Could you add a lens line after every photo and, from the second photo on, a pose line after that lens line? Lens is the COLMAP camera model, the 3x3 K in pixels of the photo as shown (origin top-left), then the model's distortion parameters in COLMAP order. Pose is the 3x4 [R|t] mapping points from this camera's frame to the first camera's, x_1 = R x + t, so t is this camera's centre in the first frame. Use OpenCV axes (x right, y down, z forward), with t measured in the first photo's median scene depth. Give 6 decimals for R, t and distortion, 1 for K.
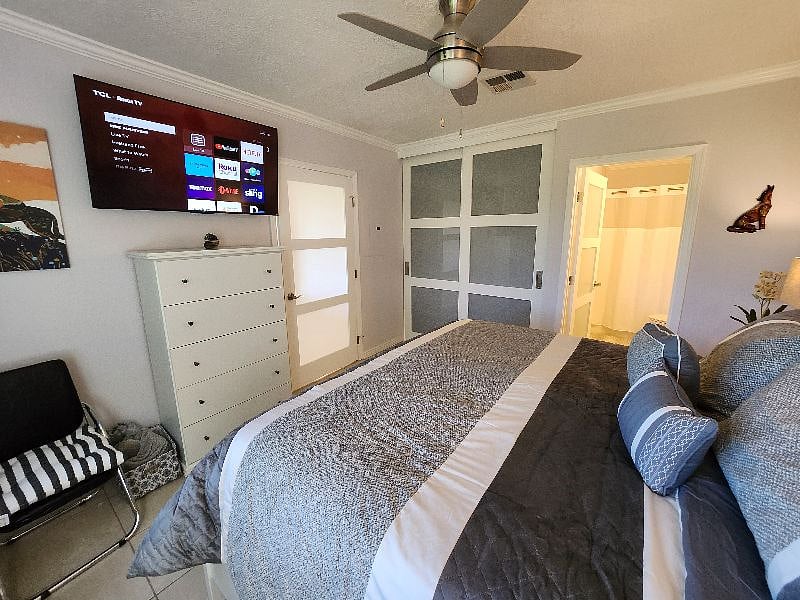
lens RADIAL K [[323.0, 0, 387.5], [0, 323.0, 294.3], [0, 0, 1]] dist [-0.015493, -0.000398]
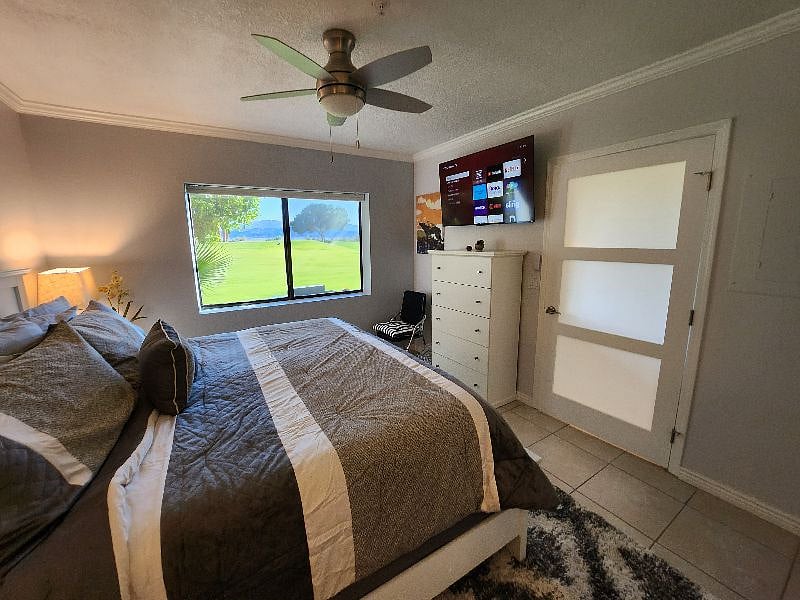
lens RADIAL K [[323.0, 0, 387.5], [0, 323.0, 294.3], [0, 0, 1]] dist [-0.015493, -0.000398]
pose [[-0.357969, 0.170988, -0.917944, 0.860525], [-0.160457, 0.957201, 0.240873, -0.225219], [0.919843, 0.233516, -0.315212, 1.076281]]
